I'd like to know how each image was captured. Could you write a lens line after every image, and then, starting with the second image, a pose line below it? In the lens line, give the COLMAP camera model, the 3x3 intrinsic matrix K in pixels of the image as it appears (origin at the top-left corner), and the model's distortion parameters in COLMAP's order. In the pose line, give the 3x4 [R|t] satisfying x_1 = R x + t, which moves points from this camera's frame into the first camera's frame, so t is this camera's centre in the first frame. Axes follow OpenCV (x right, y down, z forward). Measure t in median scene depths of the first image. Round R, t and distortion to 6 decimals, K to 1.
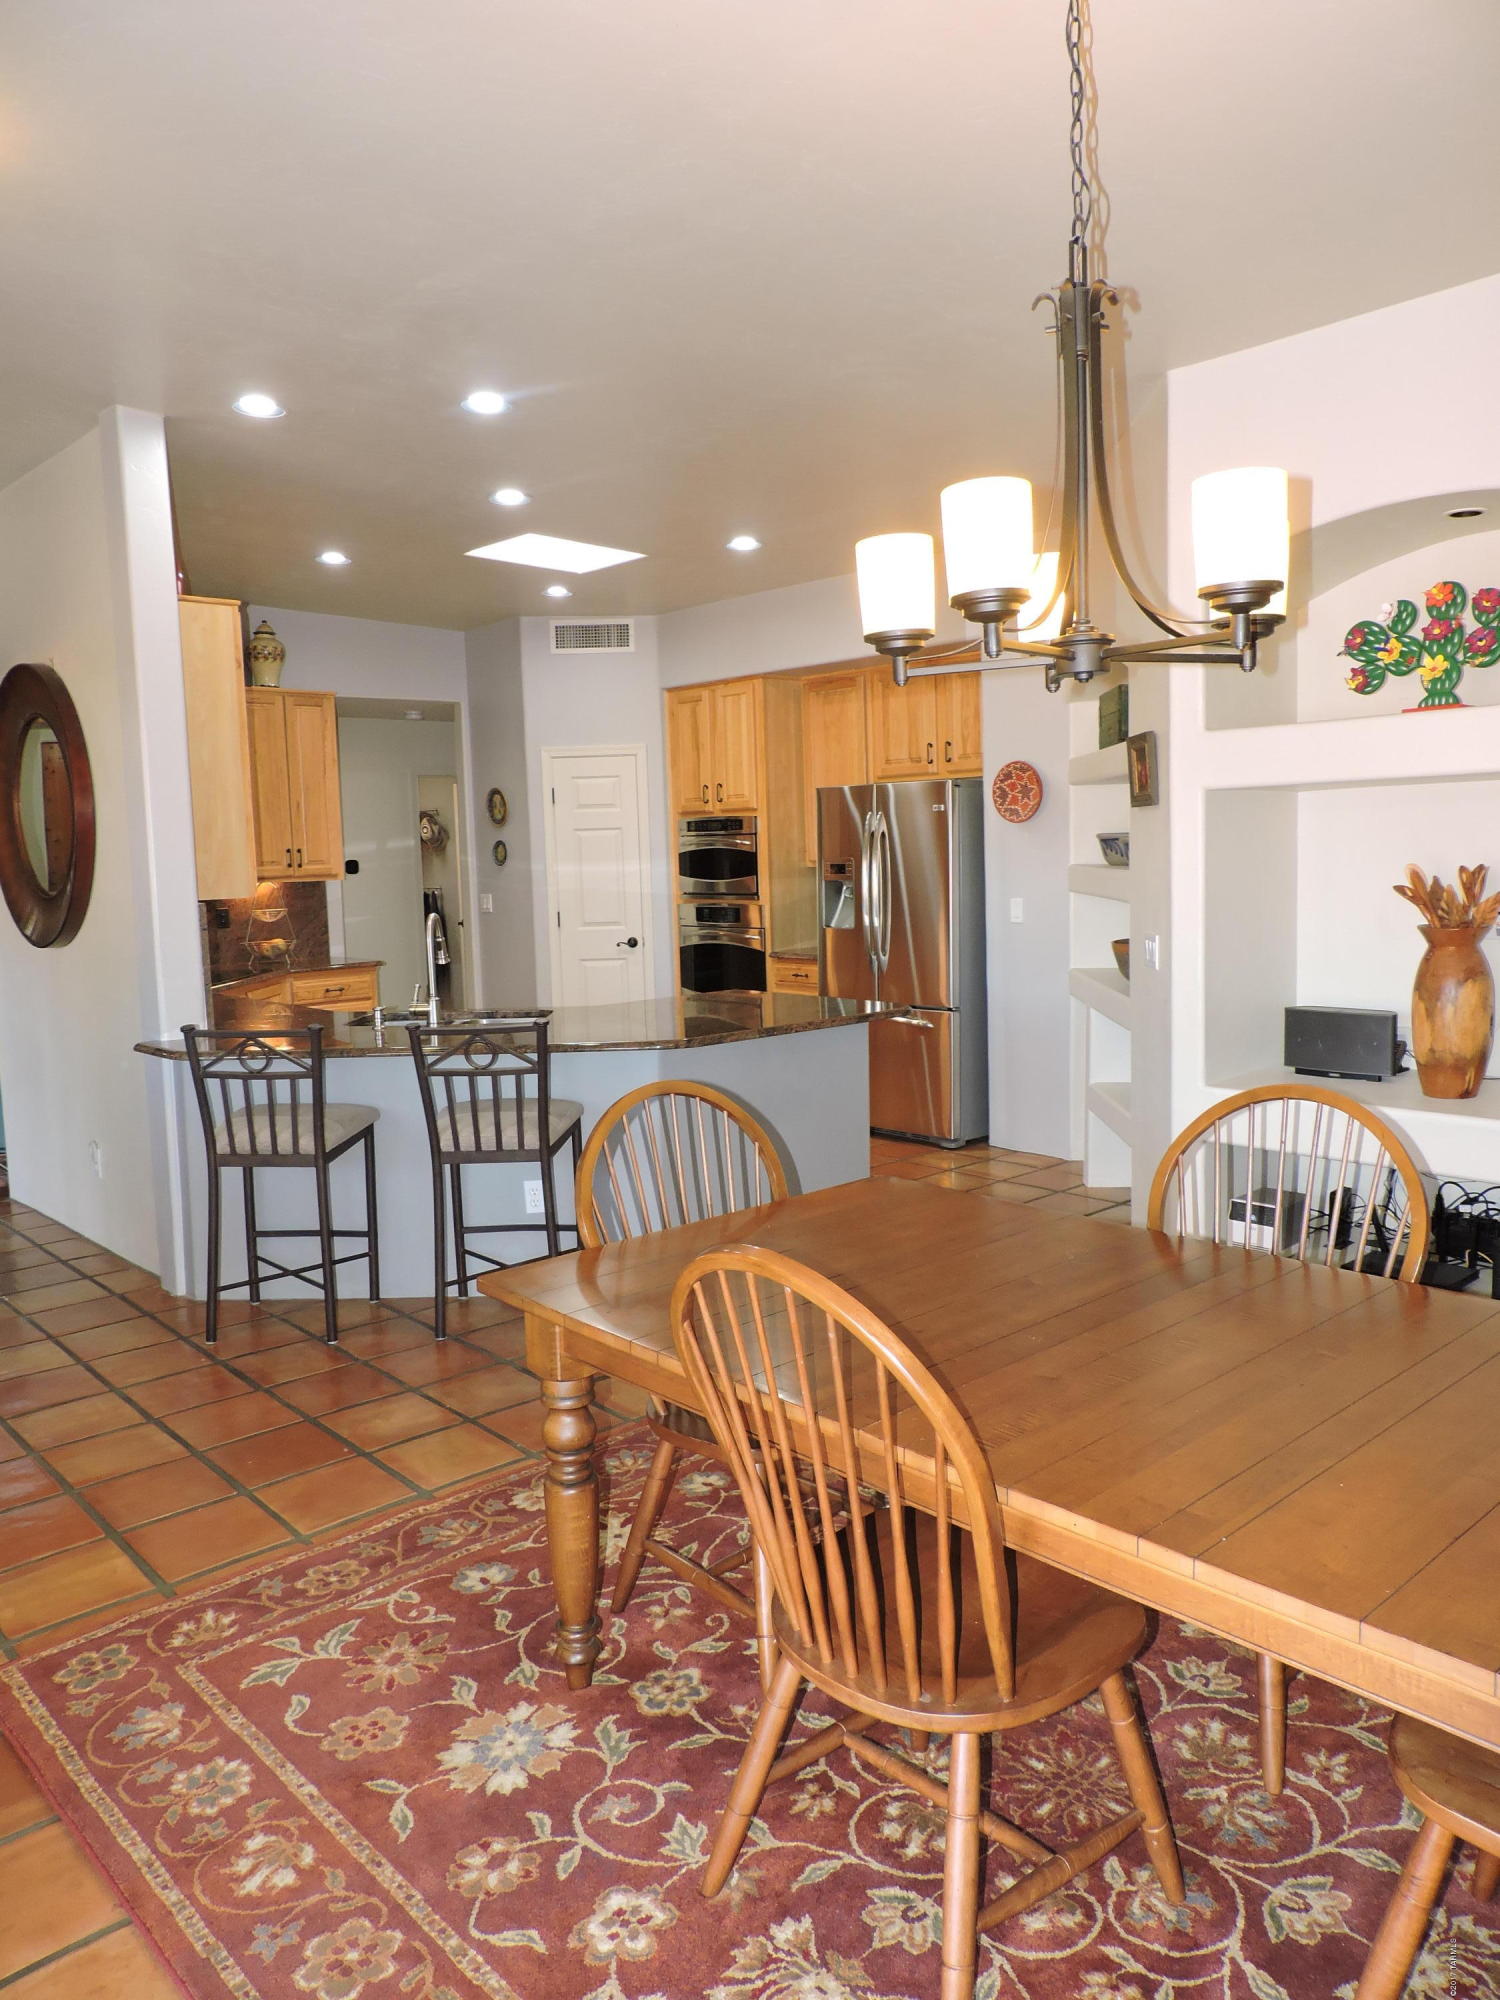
lens RADIAL K [[1421.7, 0, 750.0], [0, 1421.7, 1000.0], [0, 0, 1]] dist [-0.020724, 0.001546]
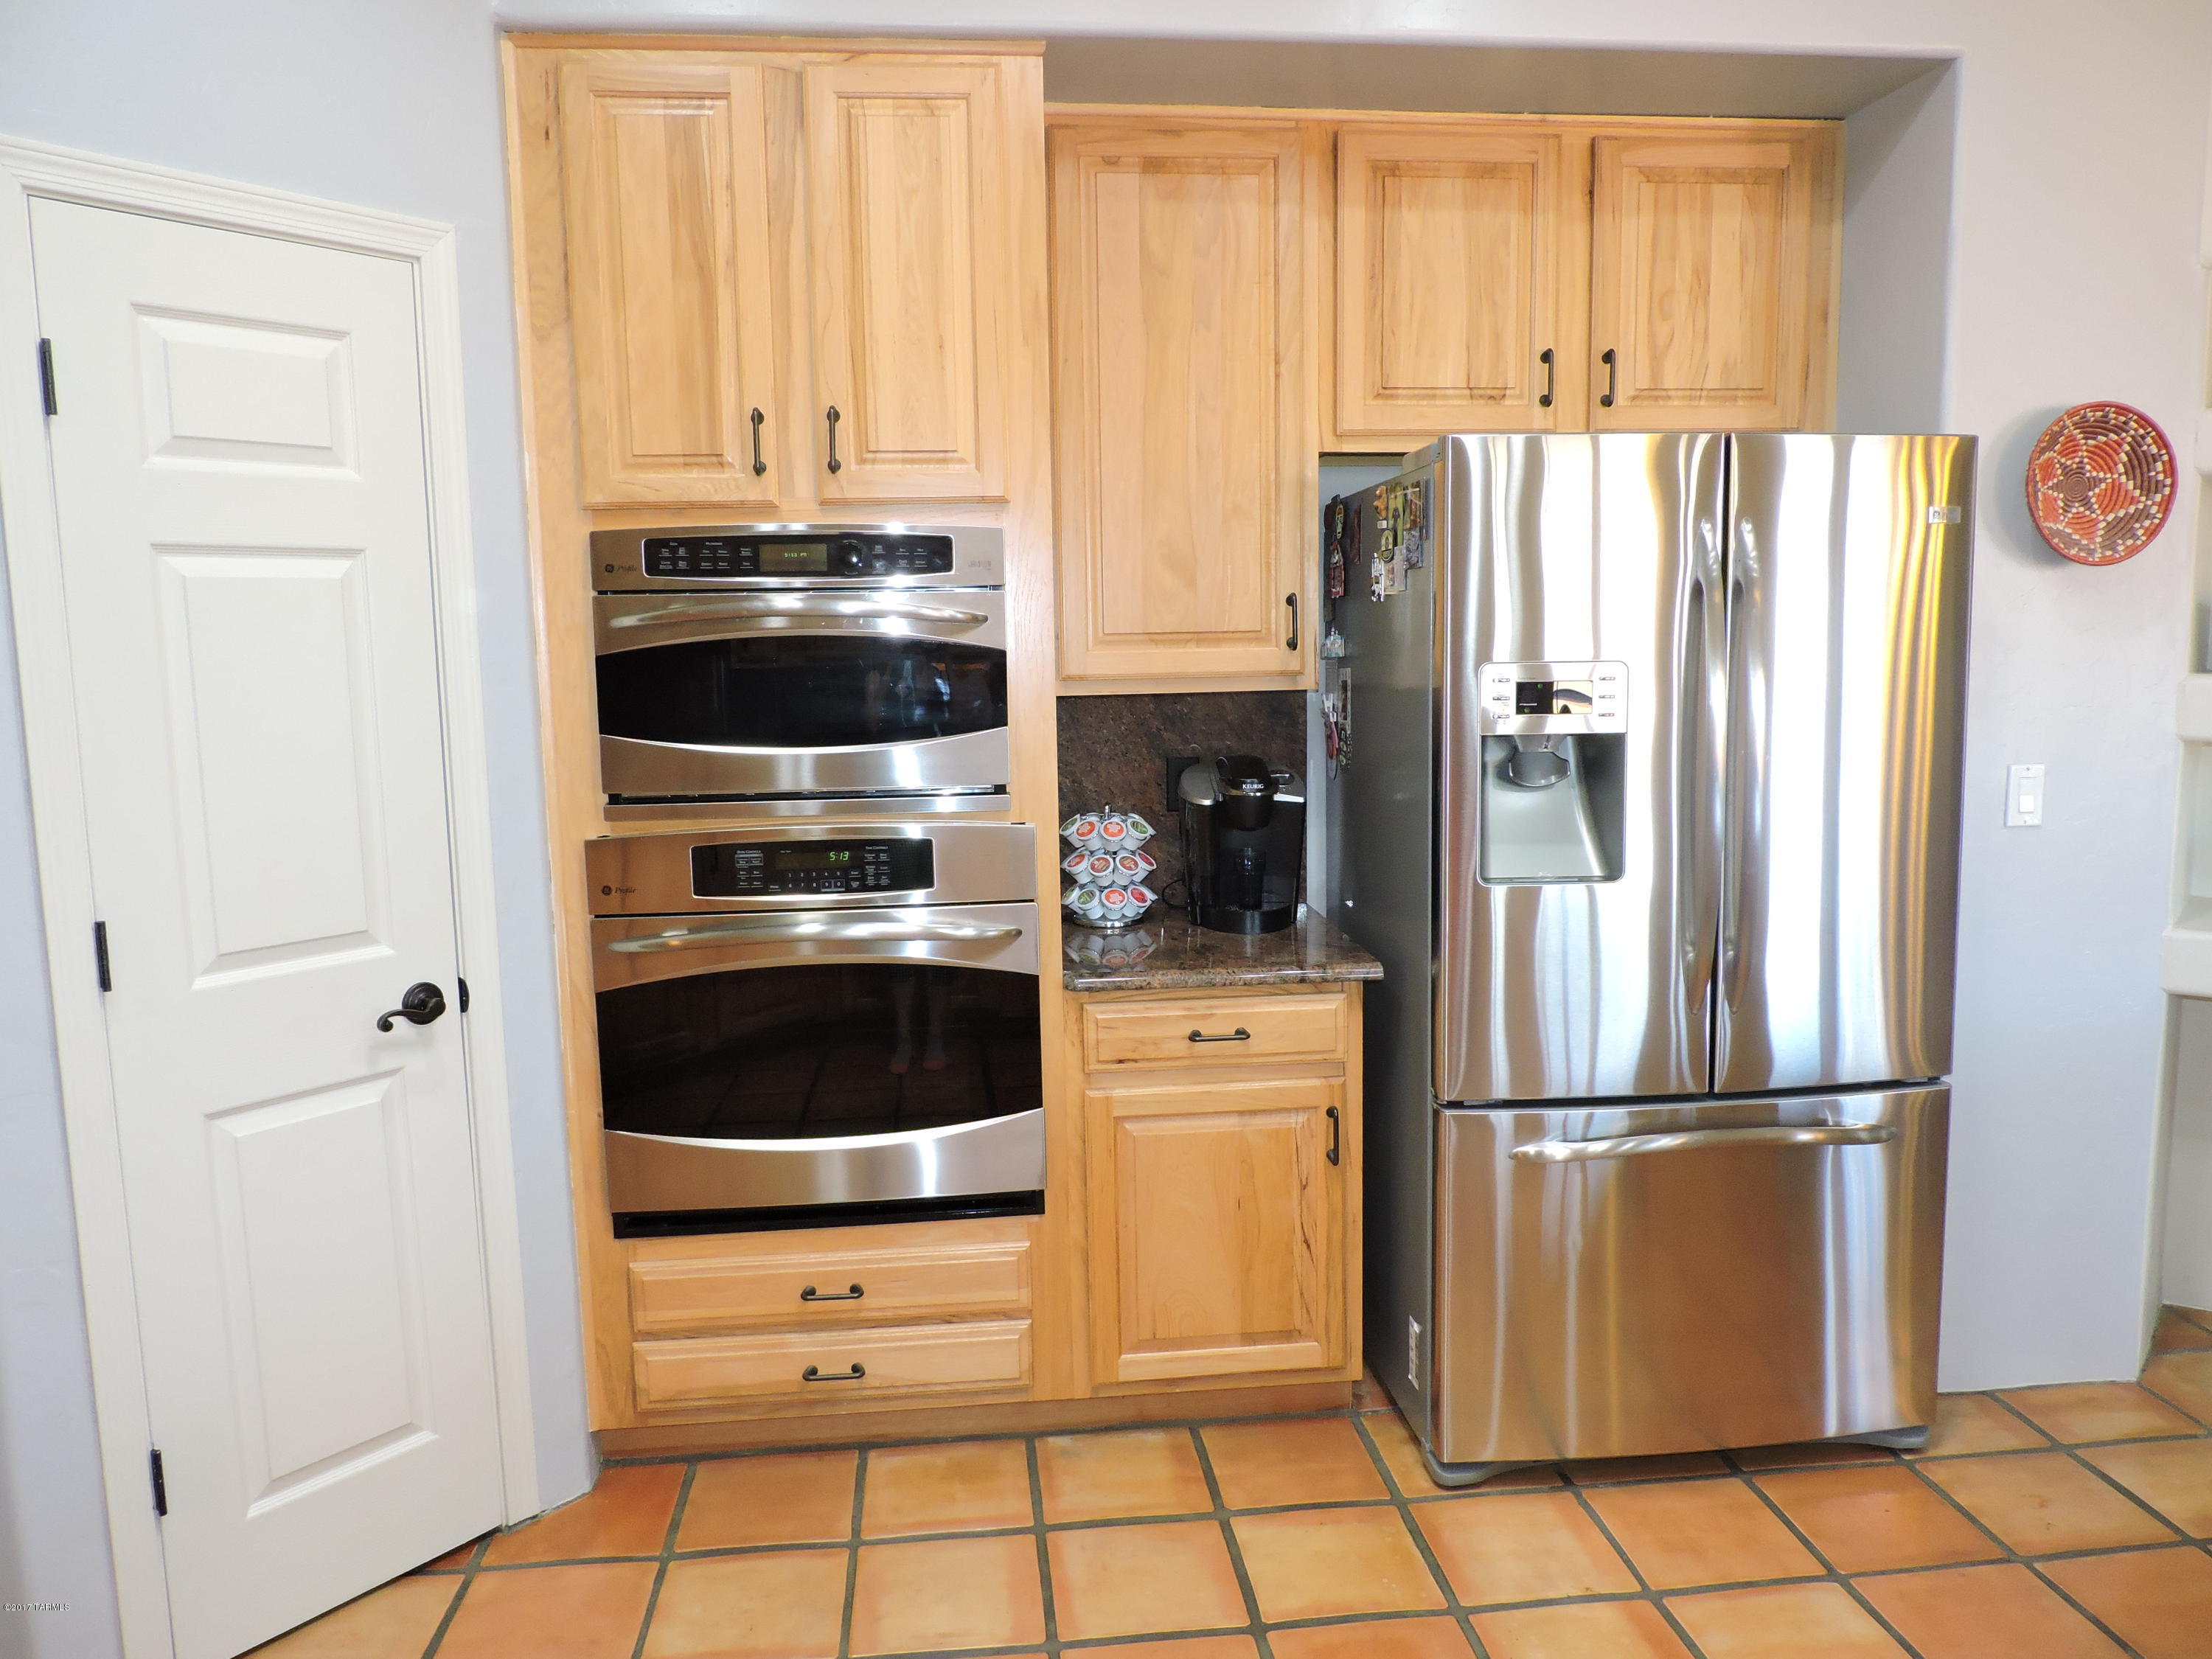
lens RADIAL K [[1572.4, 0, 1122.9], [0, 1572.4, 831.6], [0, 0, 1]] dist [-0.020724, 0.001546]
pose [[0.588376, -0.082135, 0.804405, -0.255217], [0.090503, 0.995266, 0.035425, -0.076768], [-0.803507, 0.051957, 0.593024, 0.803430]]
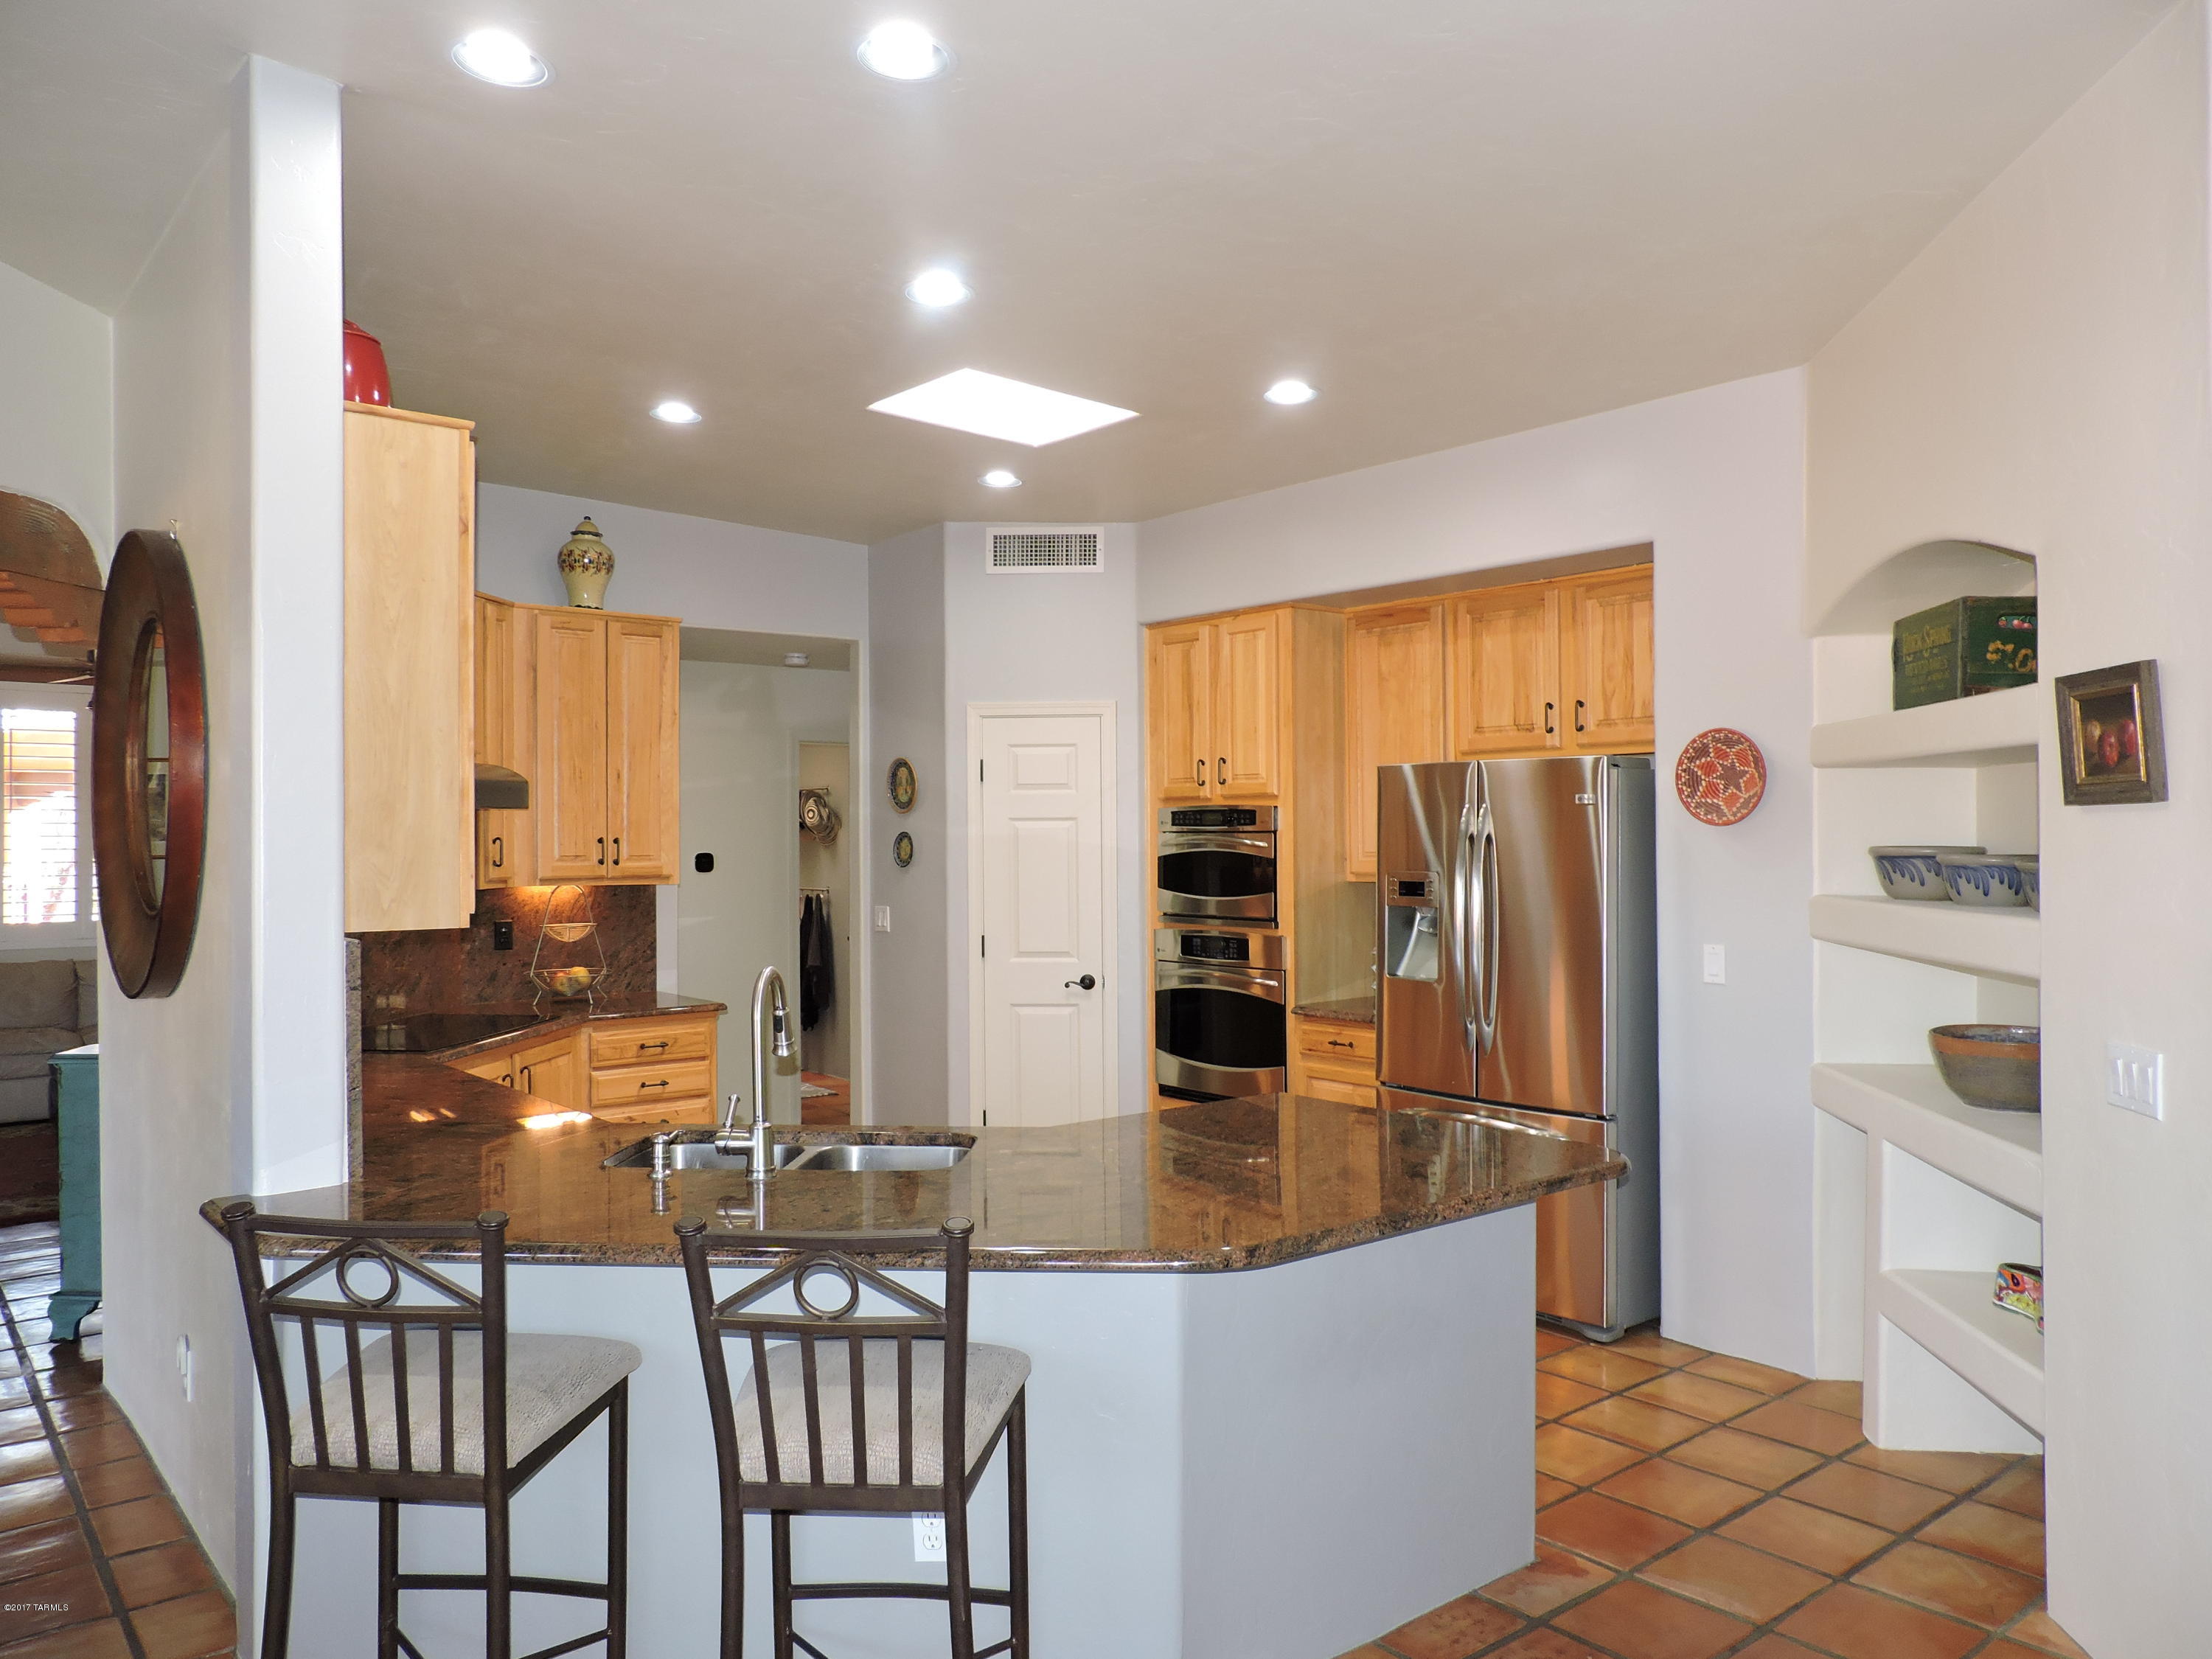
lens RADIAL K [[1567.1, 0, 1105.1], [0, 1567.1, 824.0], [0, 0, 1]] dist [-0.063195, 0.001656]
pose [[0.998418, 0.022150, -0.051685, -0.039814], [-0.027987, 0.992961, -0.115084, -0.032284], [0.048772, 0.116349, 0.992010, 0.254553]]
